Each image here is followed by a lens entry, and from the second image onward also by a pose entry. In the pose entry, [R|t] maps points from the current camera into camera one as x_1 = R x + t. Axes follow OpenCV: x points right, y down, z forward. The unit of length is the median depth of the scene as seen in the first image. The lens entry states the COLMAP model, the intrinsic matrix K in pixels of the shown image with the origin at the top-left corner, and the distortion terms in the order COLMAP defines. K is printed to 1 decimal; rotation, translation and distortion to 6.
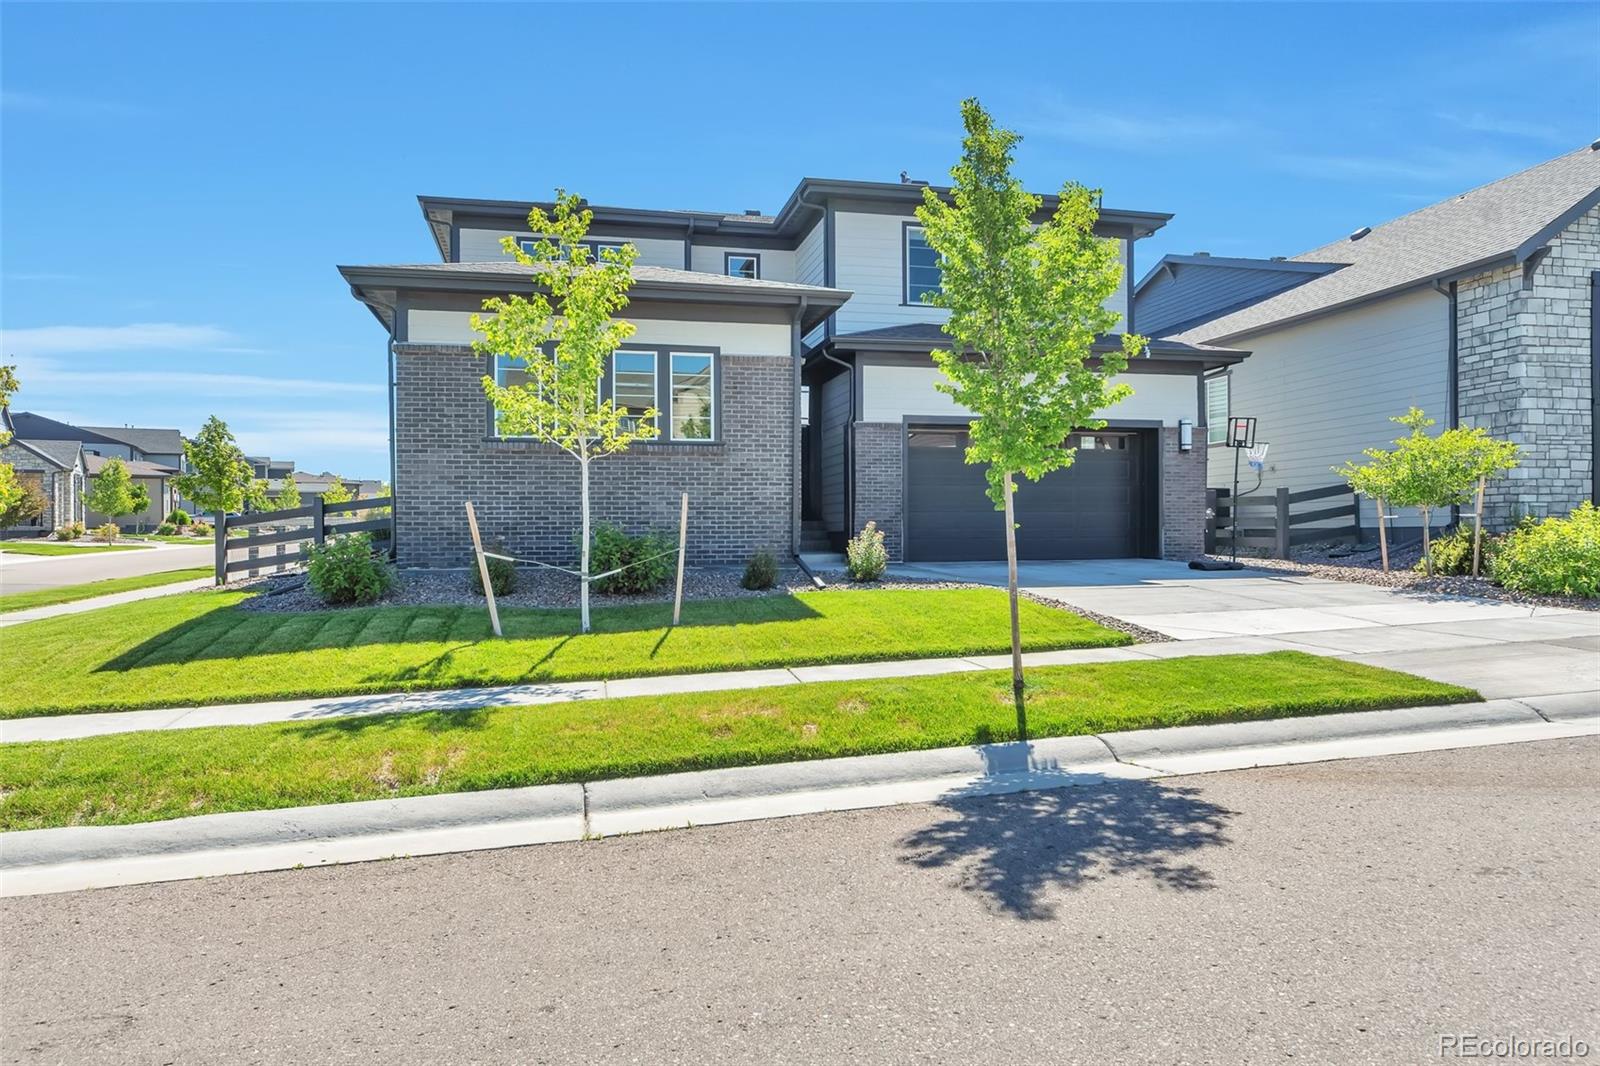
lens RADIAL K [[1065.2, 0, 806.0], [0, 1065.2, 531.3], [0, 0, 1]] dist [-0.003316, 0.003190]
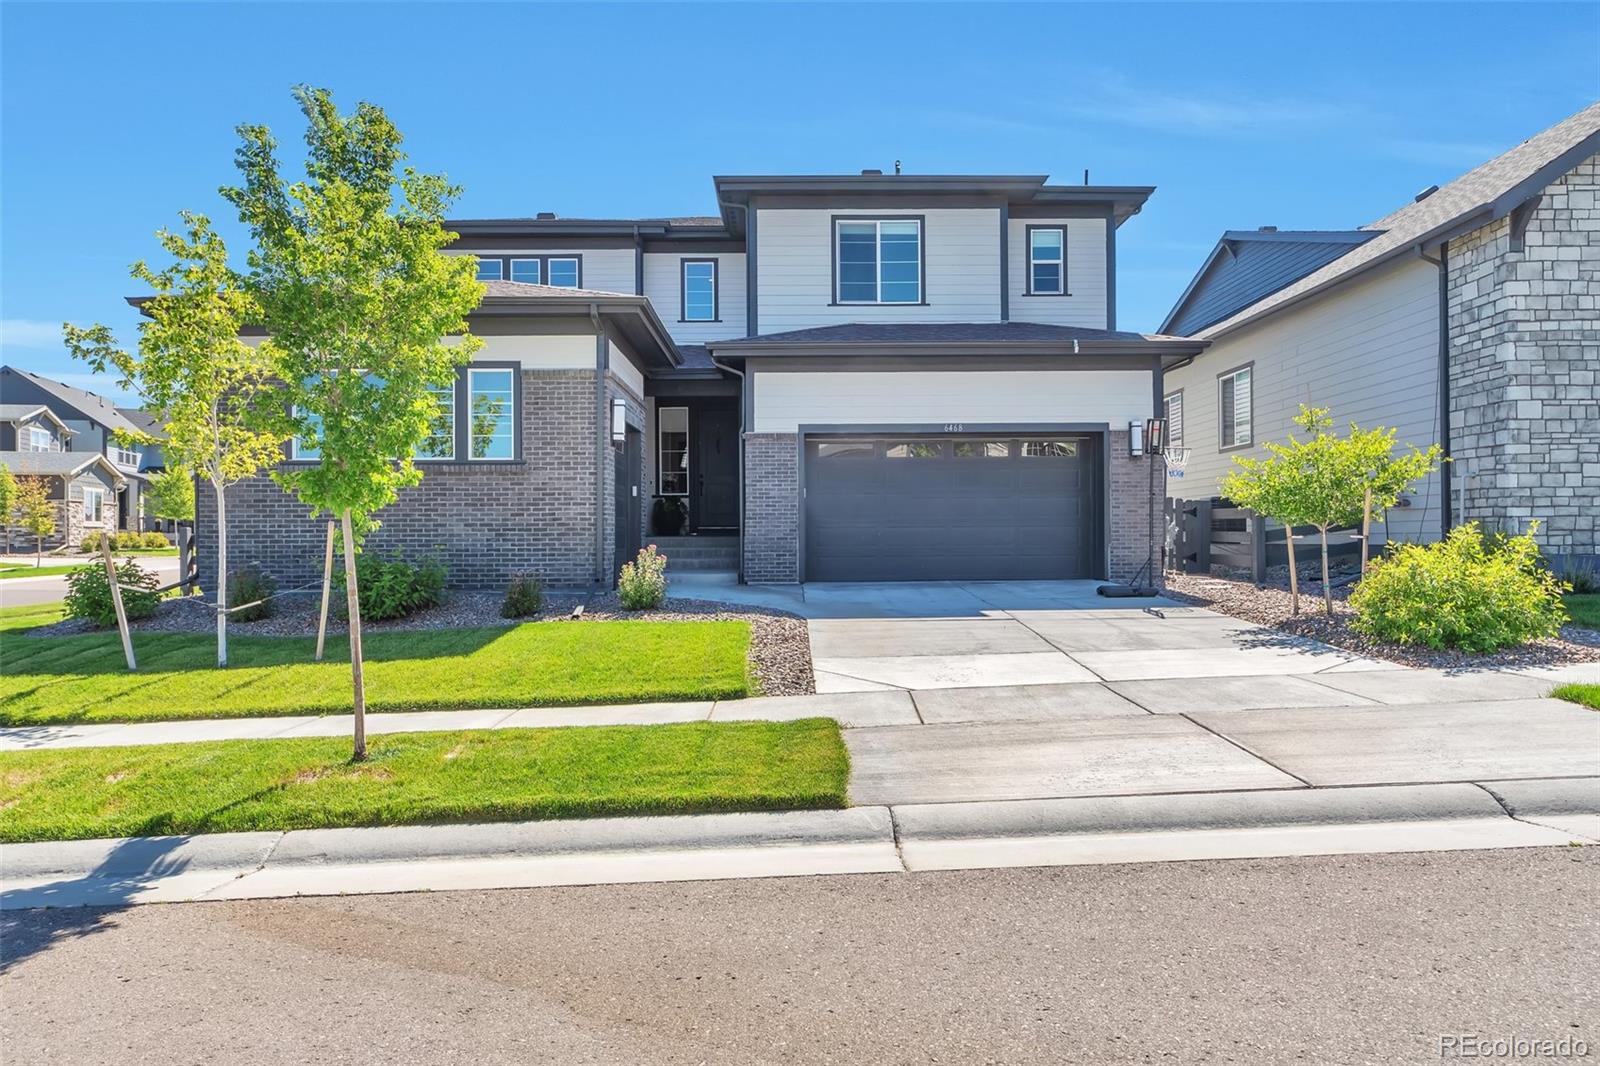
lens RADIAL K [[1065.2, 0, 799.8], [0, 1065.2, 535.3], [0, 0, 1]] dist [-0.003316, 0.003190]
pose [[0.977490, -0.001305, -0.210977, 0.316676], [0.001629, 0.999998, 0.001362, -0.015310], [0.210975, -0.001675, 0.977490, 0.102681]]
